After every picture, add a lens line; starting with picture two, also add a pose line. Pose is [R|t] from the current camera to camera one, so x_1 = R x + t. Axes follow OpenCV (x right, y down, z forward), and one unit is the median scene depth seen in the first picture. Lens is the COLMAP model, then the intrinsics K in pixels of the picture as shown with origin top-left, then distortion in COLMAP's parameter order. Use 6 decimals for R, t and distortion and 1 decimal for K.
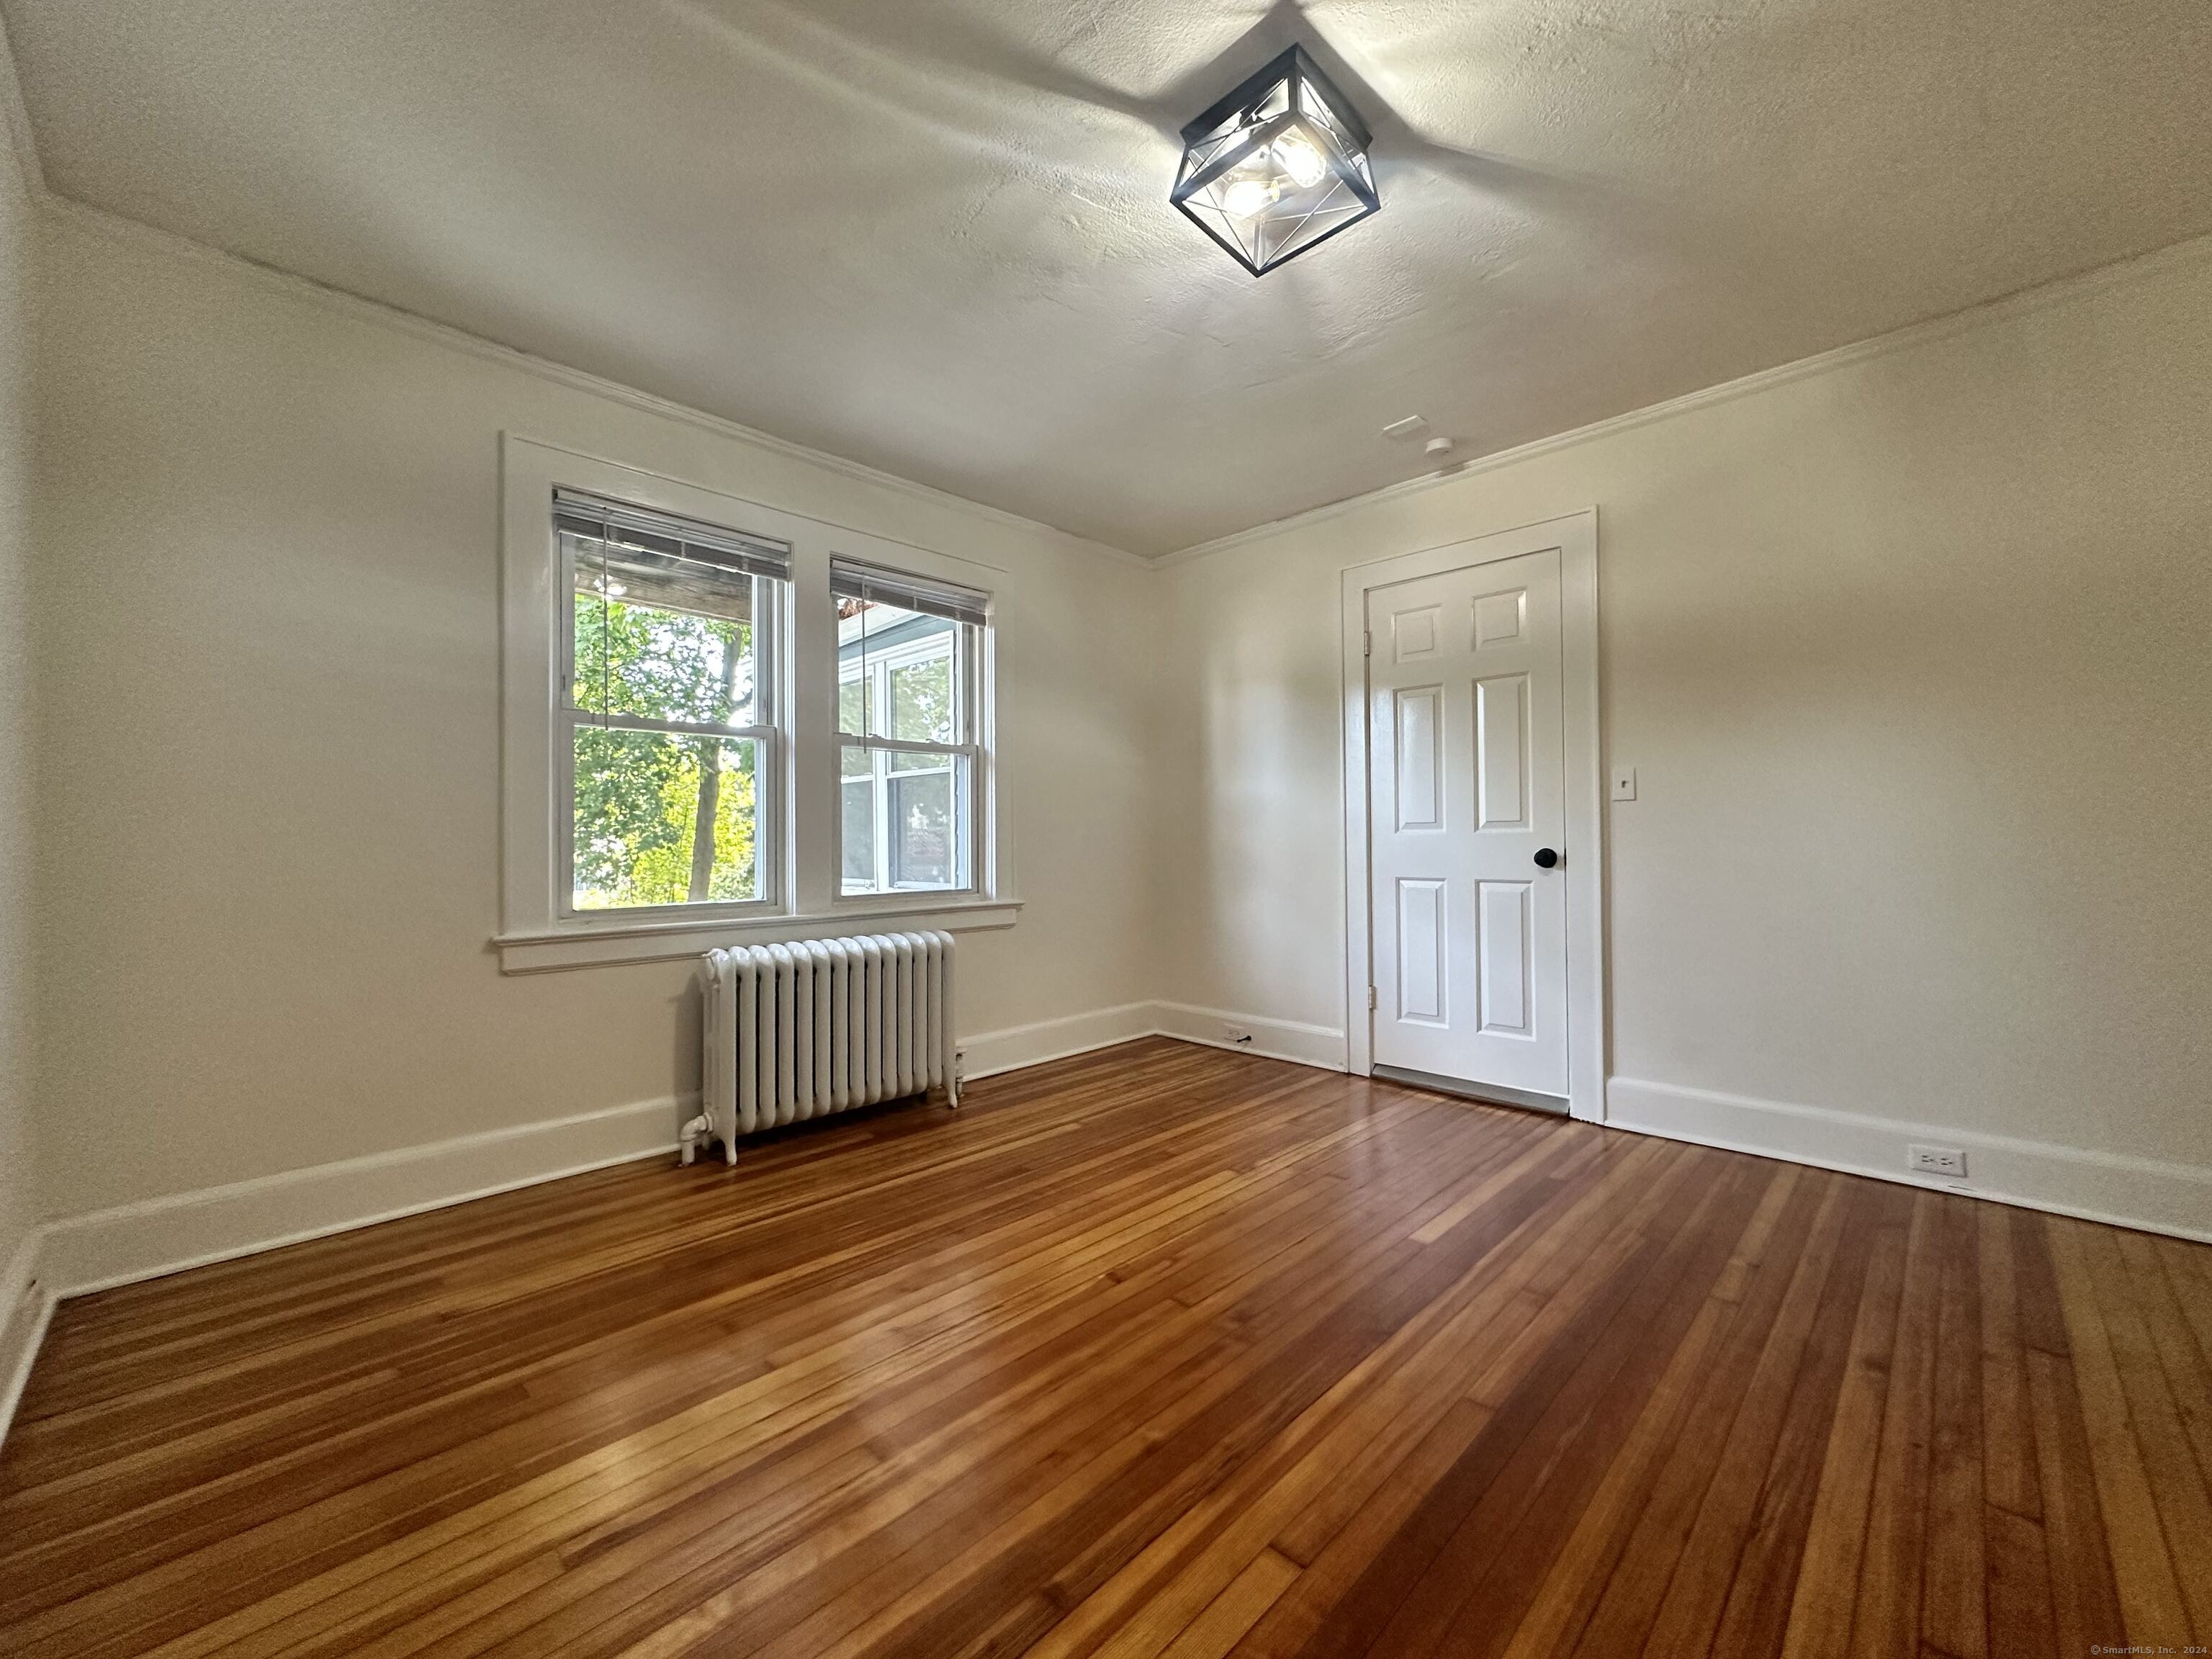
lens RADIAL K [[884.0, 0, 1111.4], [0, 884.0, 827.4], [0, 0, 1]] dist [-0.000805, 0.000217]
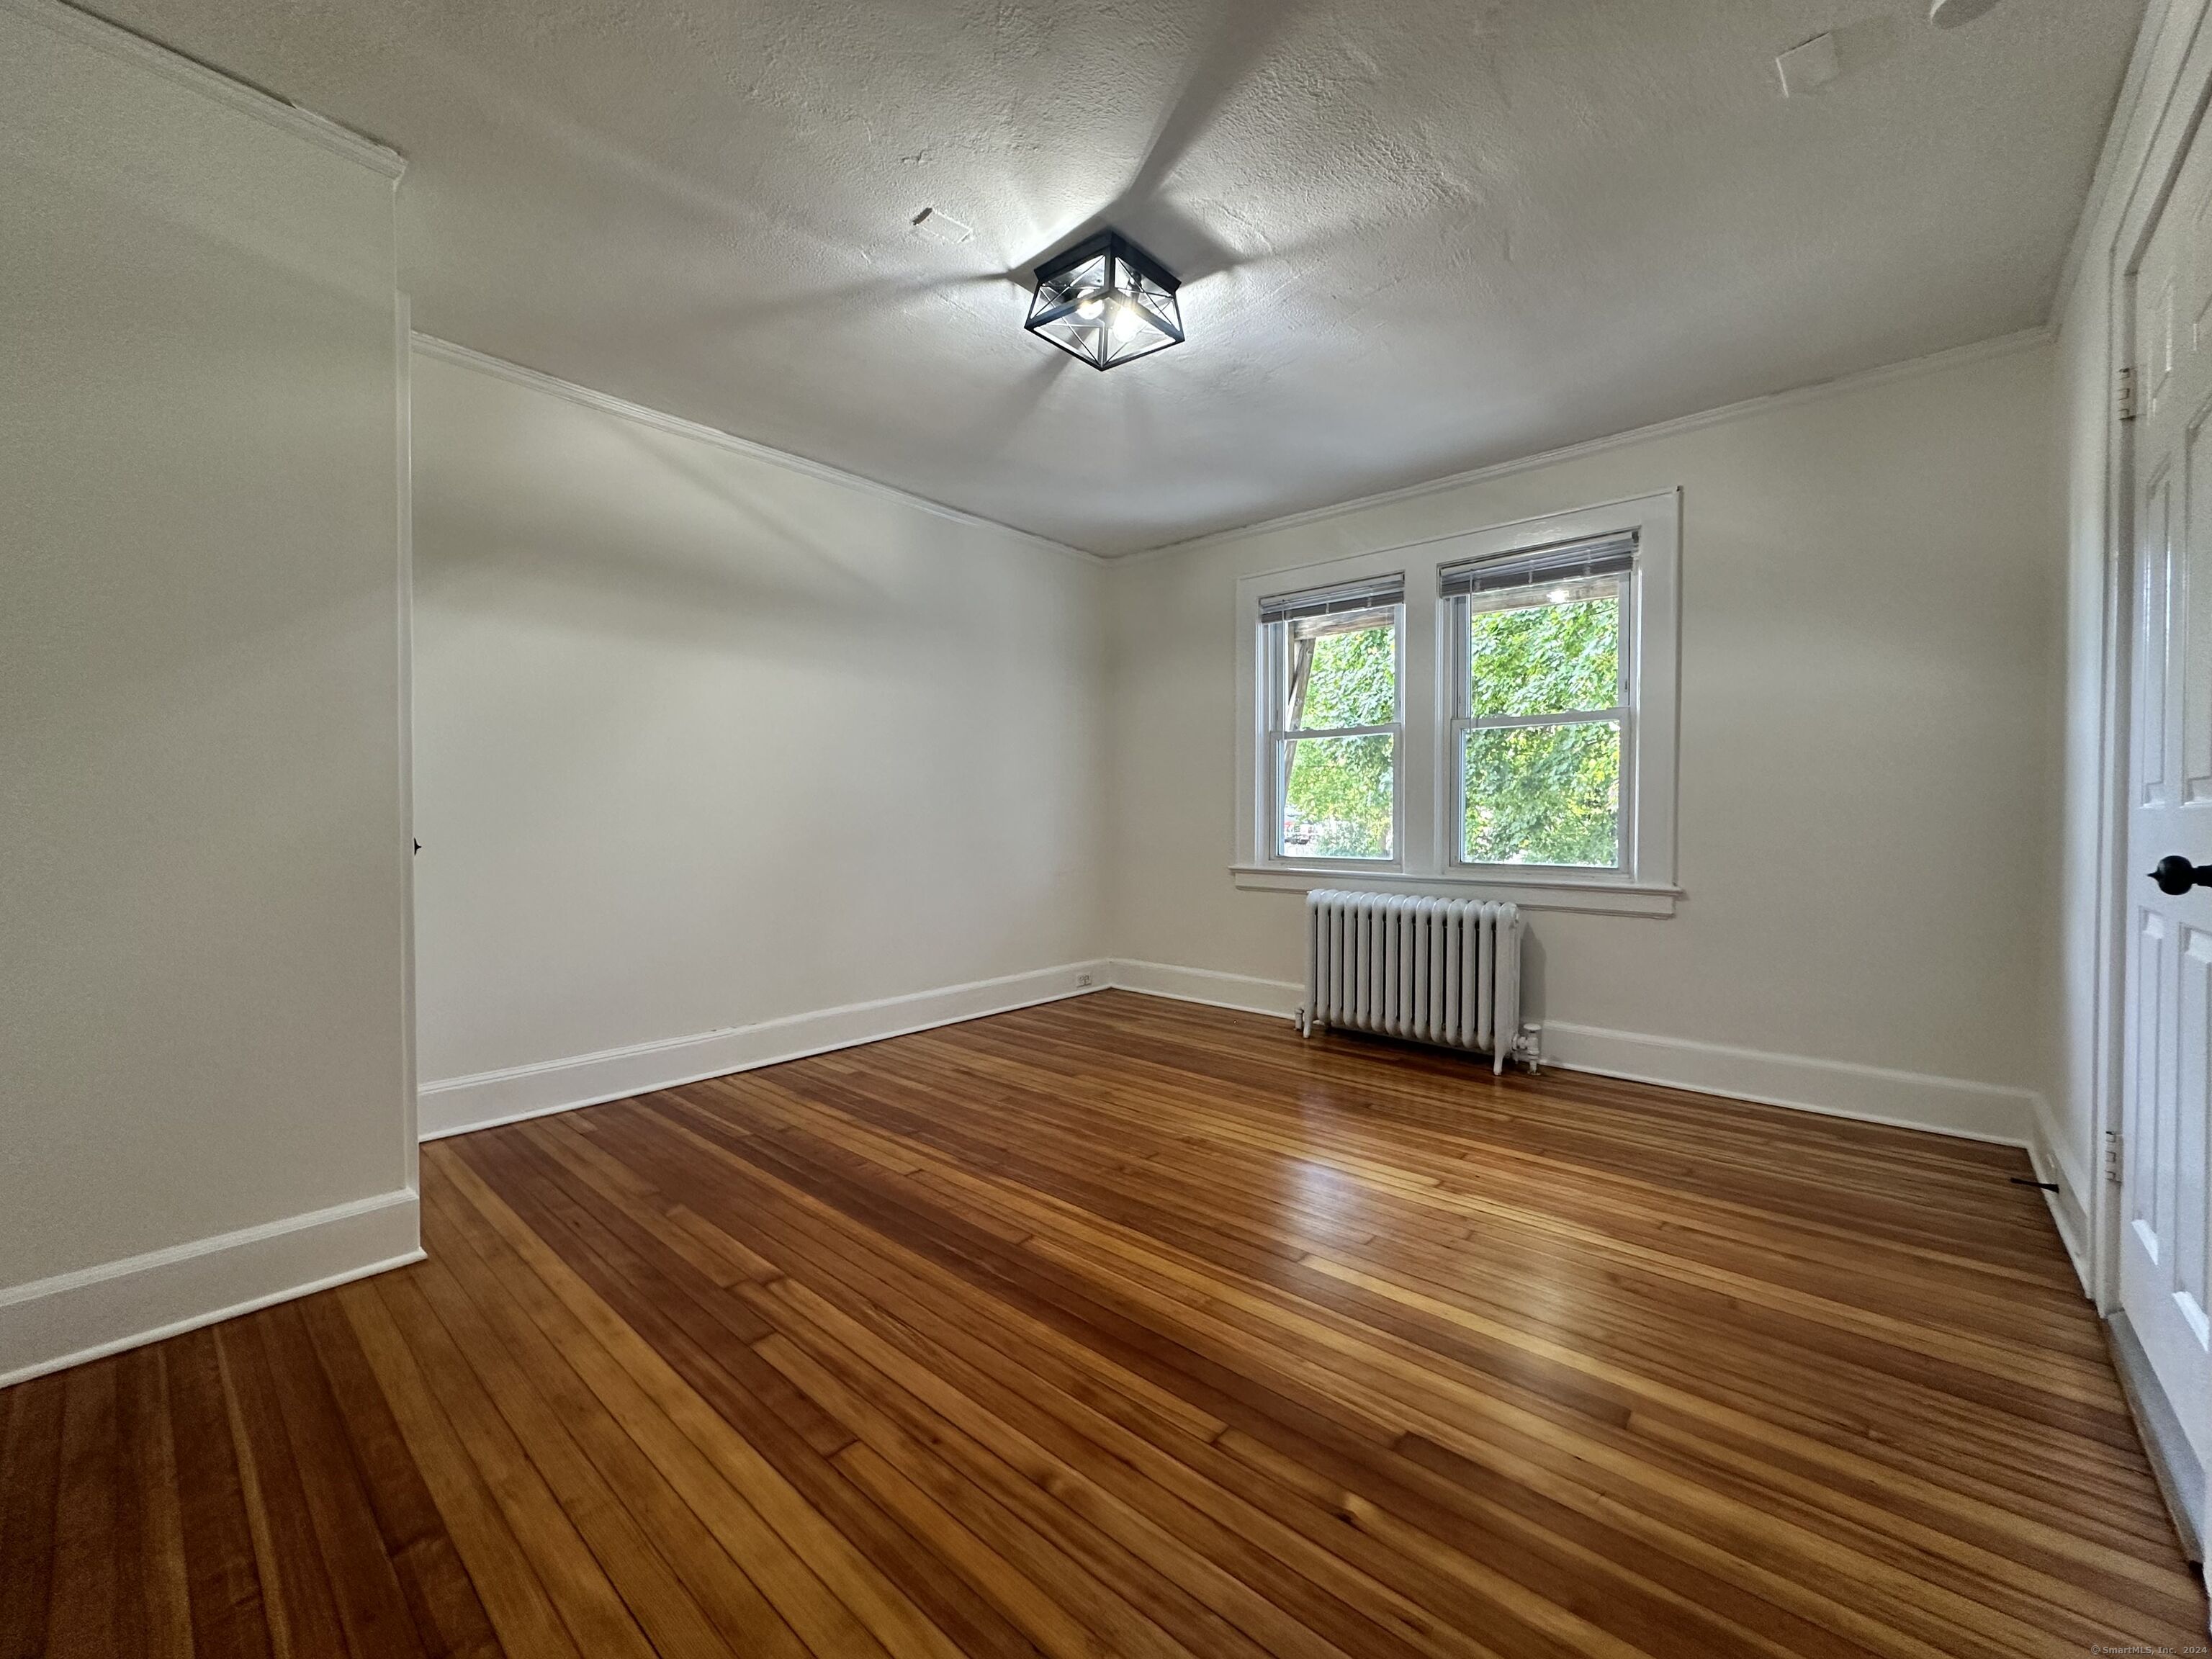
lens RADIAL K [[884.0, 0, 1102.3], [0, 884.0, 825.7], [0, 0, 1]] dist [-0.000805, 0.000217]
pose [[0.045536, 0.020956, -0.998743, 0.897943], [0.013598, 0.999674, 0.021596, -0.000542], [0.998870, -0.014564, 0.045236, 0.548146]]
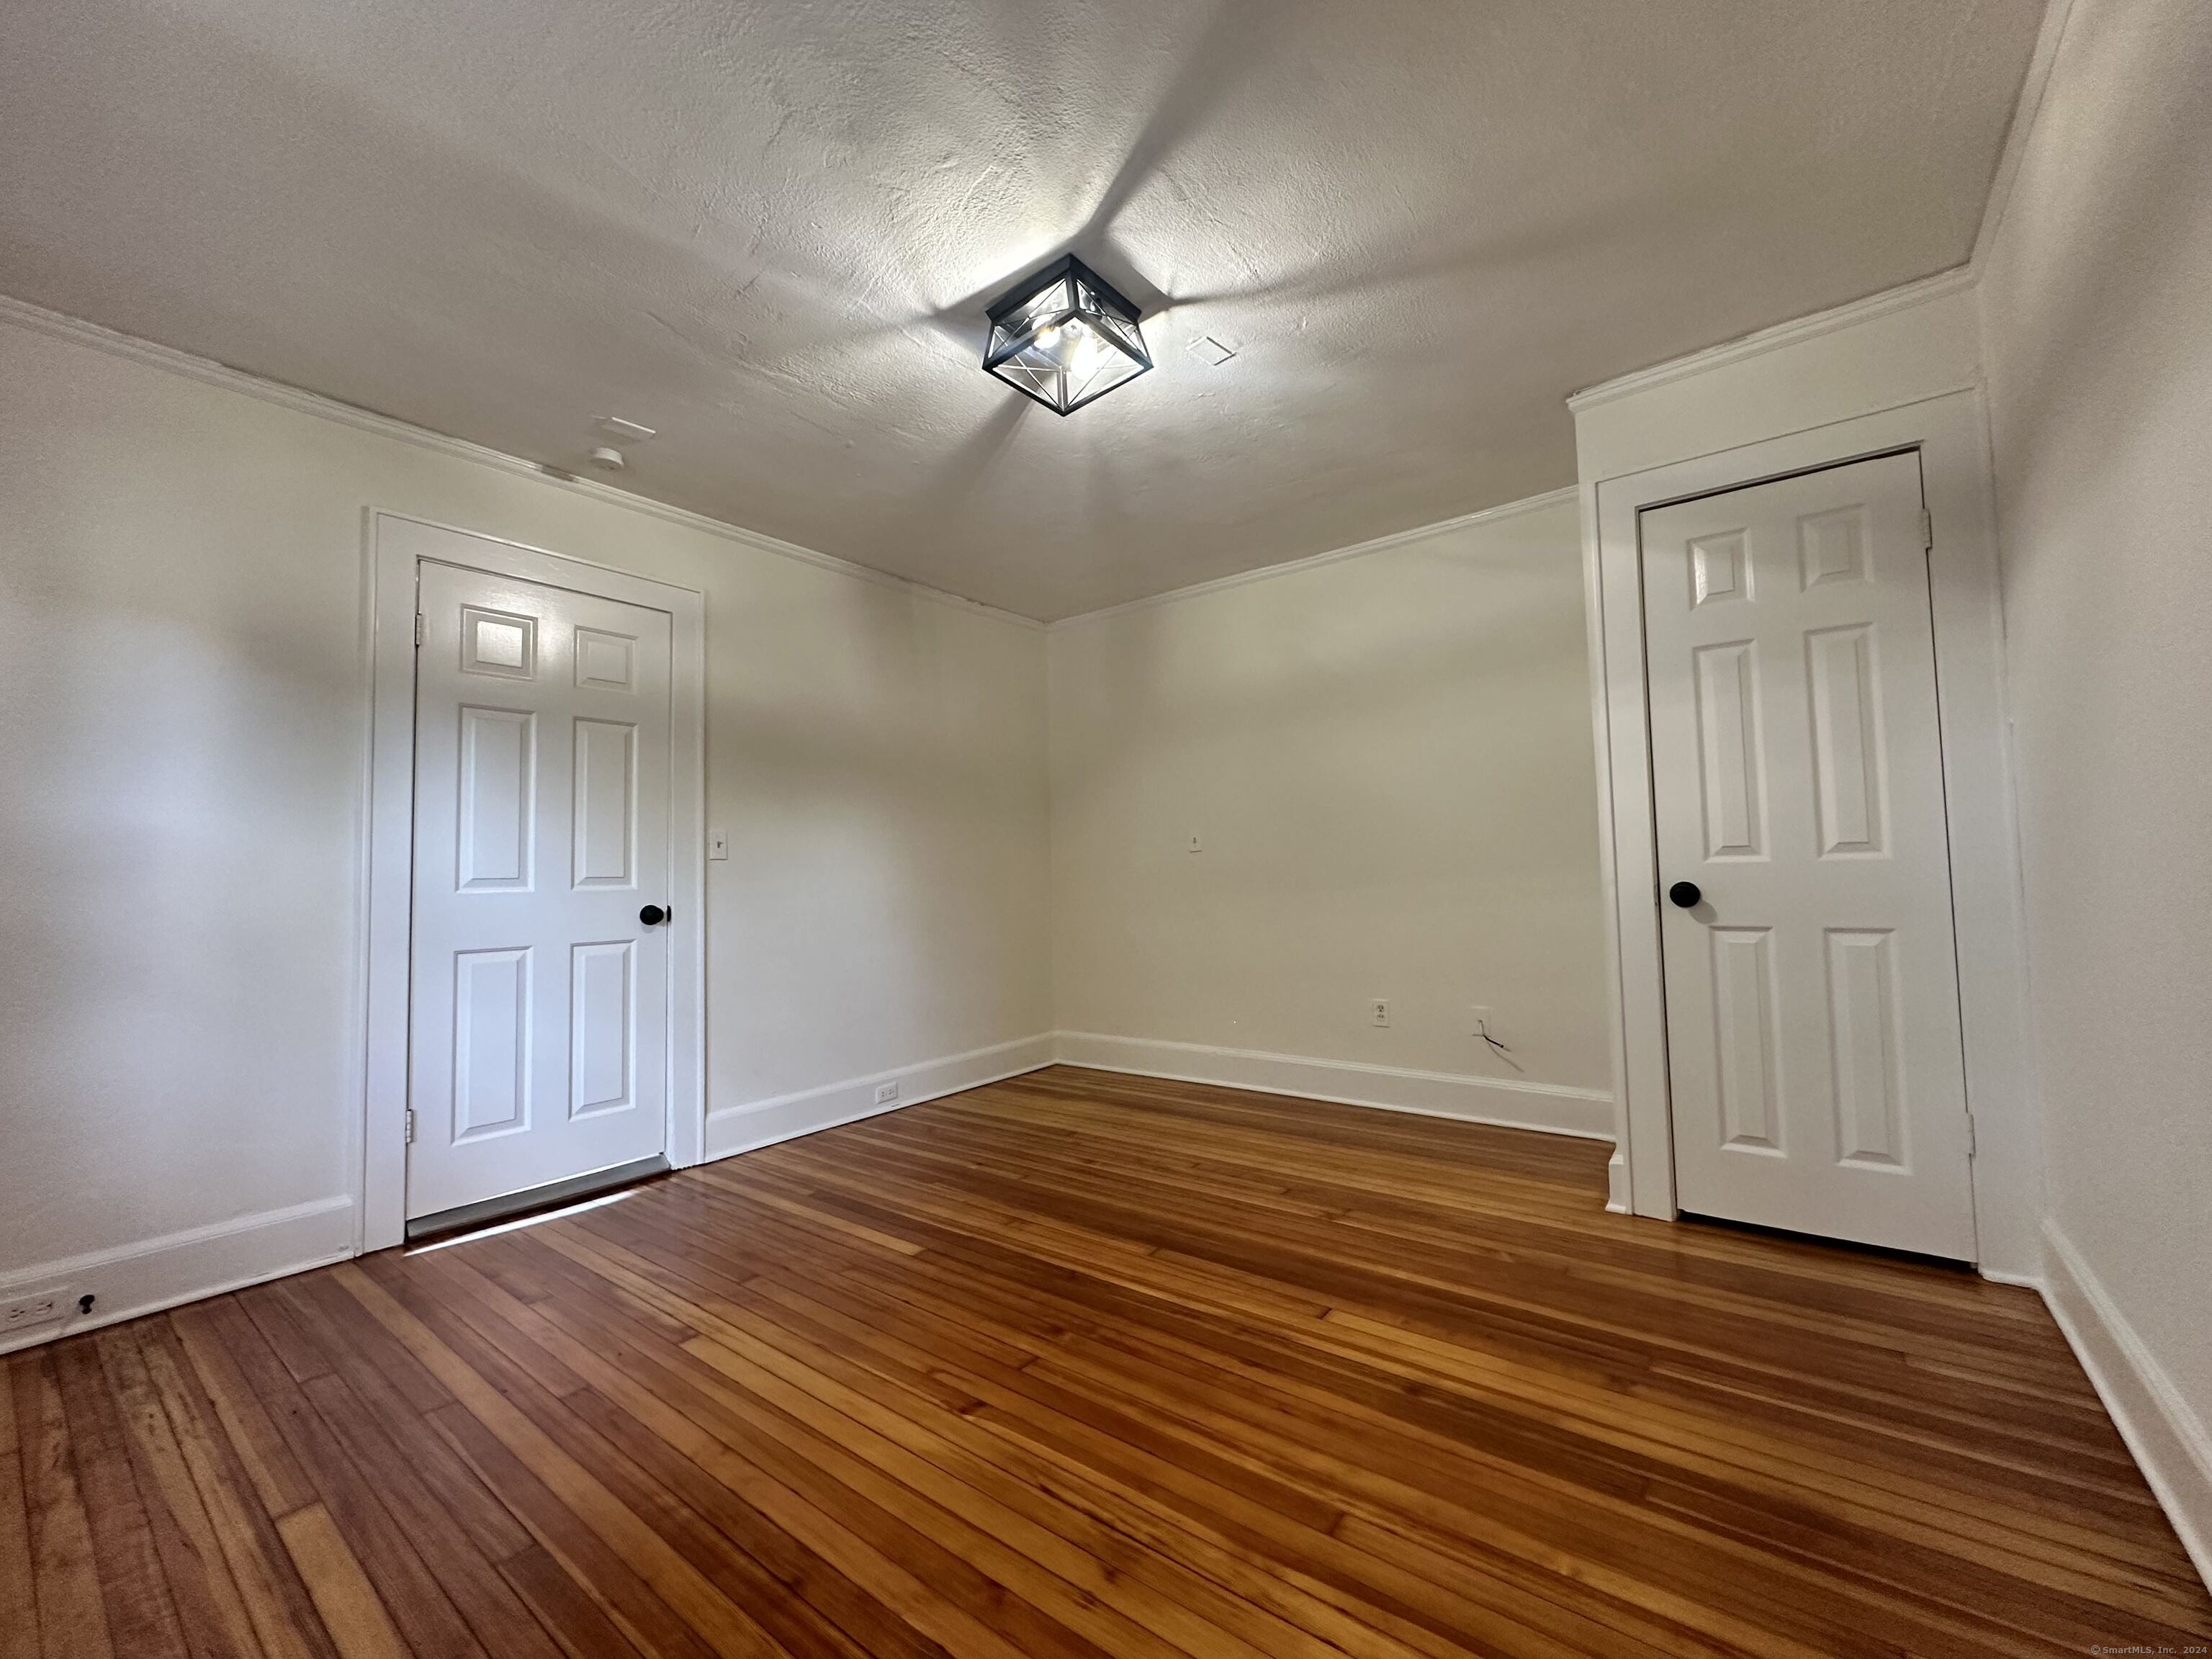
lens RADIAL K [[884.0, 0, 1106.4], [0, 884.0, 826.6], [0, 0, 1]] dist [-0.000805, 0.000217]
pose [[-0.112410, 0.069537, 0.991226, -0.592353], [0.012263, 0.997569, -0.068592, 0.011118], [-0.993586, 0.004445, -0.112990, 0.646210]]
